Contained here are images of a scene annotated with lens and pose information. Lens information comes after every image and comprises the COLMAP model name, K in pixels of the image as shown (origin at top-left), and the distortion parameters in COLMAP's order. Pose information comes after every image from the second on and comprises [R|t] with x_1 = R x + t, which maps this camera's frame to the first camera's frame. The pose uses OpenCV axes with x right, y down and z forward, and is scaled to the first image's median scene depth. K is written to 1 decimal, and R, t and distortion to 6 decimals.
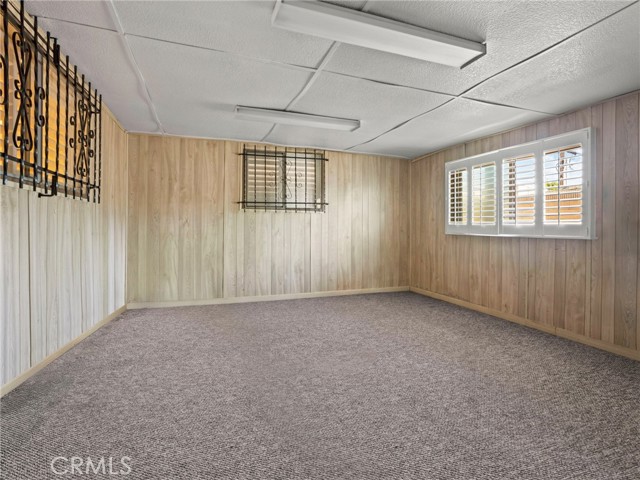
lens RADIAL K [[335.9, 0, 322.0], [0, 335.9, 230.6], [0, 0, 1]] dist [-0.042838, 0.002606]
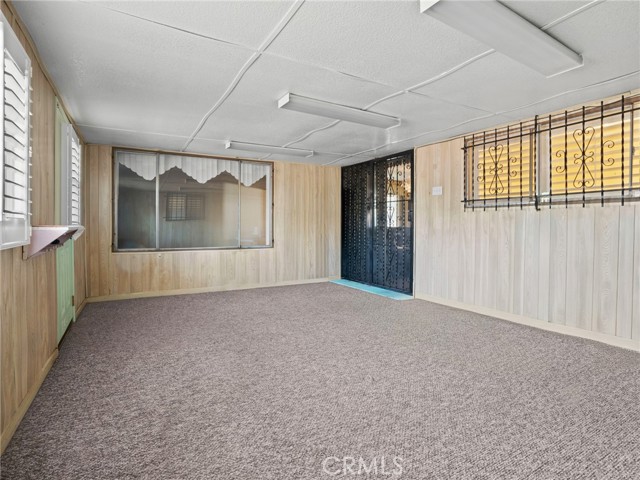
lens RADIAL K [[335.9, 0, 322.0], [0, 335.9, 230.6], [0, 0, 1]] dist [-0.042838, 0.002606]
pose [[-0.981703, -0.006817, -0.190296, 0.427095], [-0.011346, 0.999677, 0.022722, -0.018217], [0.190079, 0.024466, -0.981464, 1.826128]]
